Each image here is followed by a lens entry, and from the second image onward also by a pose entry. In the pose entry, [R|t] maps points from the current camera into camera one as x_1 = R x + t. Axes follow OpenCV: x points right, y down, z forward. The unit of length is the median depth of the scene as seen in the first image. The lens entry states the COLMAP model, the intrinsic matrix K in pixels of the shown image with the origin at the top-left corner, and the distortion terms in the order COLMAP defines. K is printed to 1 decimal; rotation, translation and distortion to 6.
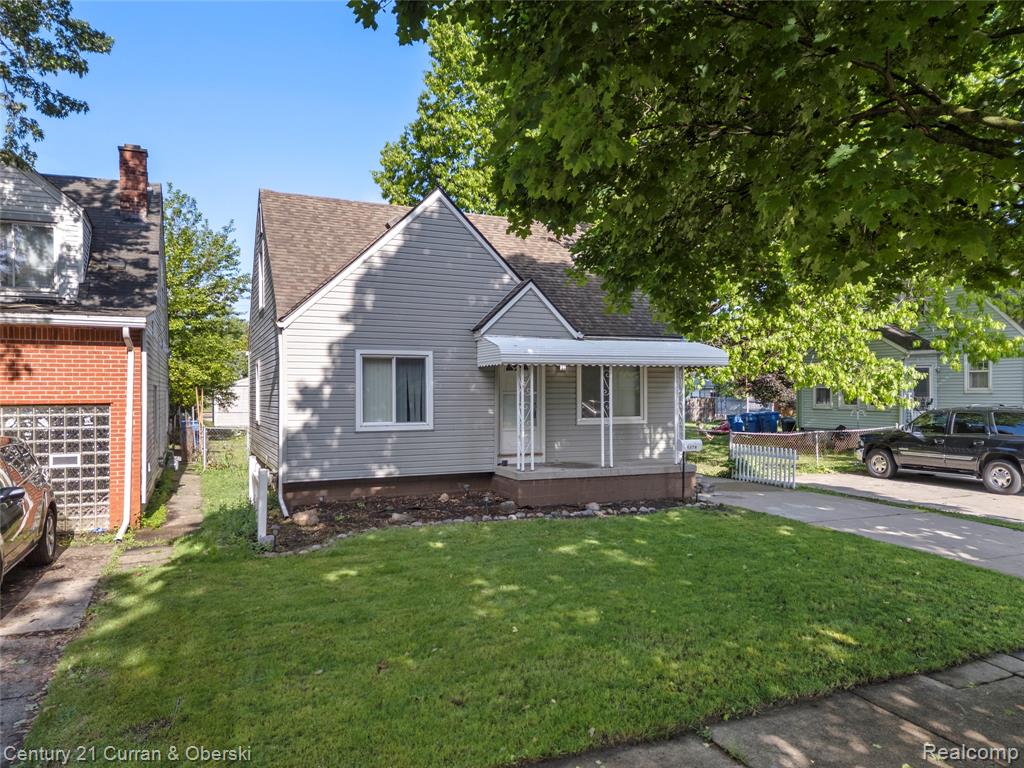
lens RADIAL K [[730.4, 0, 508.6], [0, 730.4, 385.4], [0, 0, 1]] dist [0.020048, -0.005301]
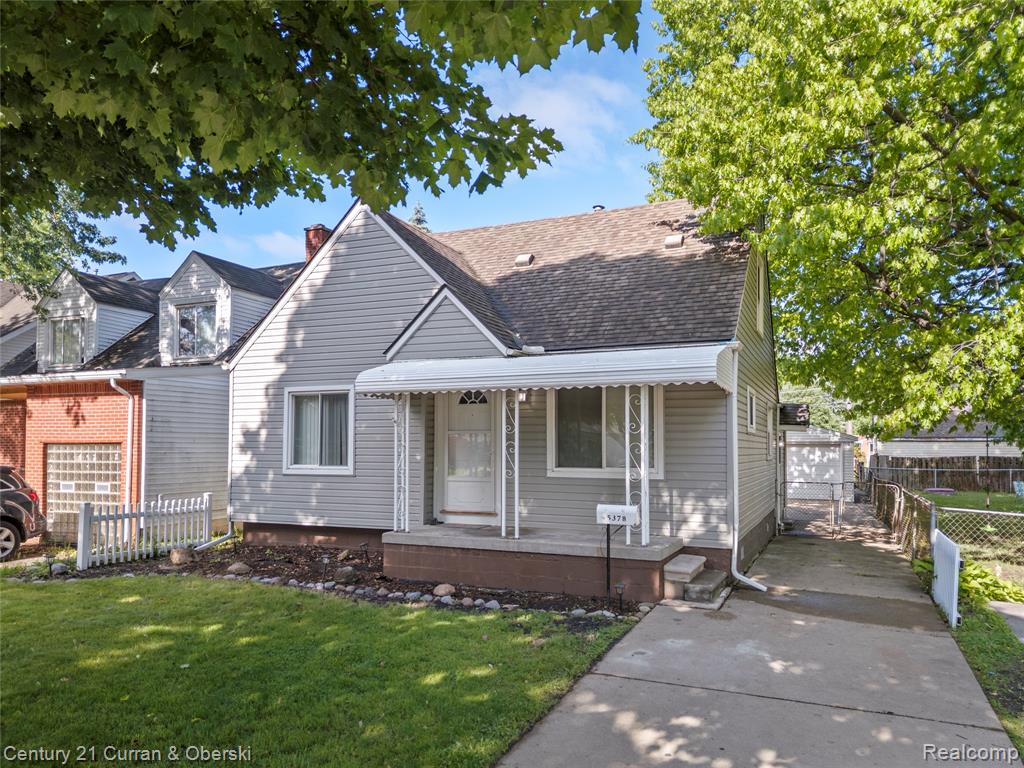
lens RADIAL K [[730.4, 0, 508.5], [0, 730.4, 420.3], [0, 0, 1]] dist [0.020048, -0.005301]
pose [[0.676611, -0.026091, -0.735879, 0.668099], [0.003650, 0.999479, -0.032081, 0.024224], [0.736332, 0.019020, 0.676353, 0.551026]]
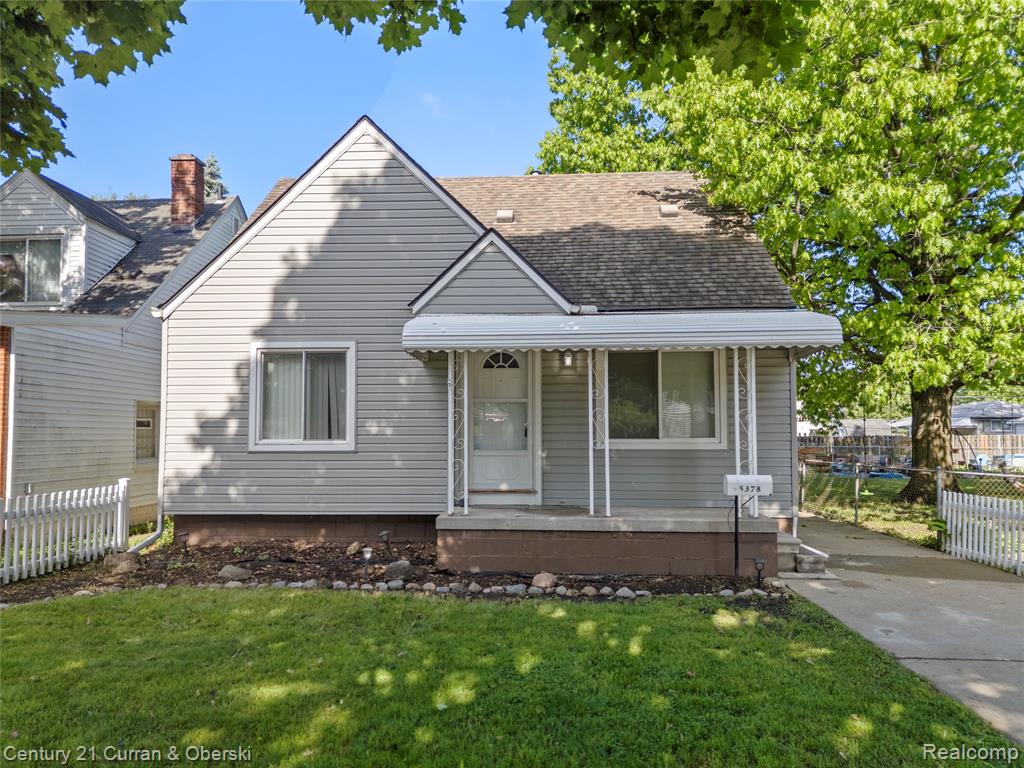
lens RADIAL K [[730.4, 0, 502.9], [0, 730.4, 385.1], [0, 0, 1]] dist [0.020048, -0.005301]
pose [[0.887525, -0.031890, -0.459654, 0.360491], [0.004691, 0.998176, -0.060195, 0.040578], [0.460735, 0.051269, 0.886056, 0.432048]]
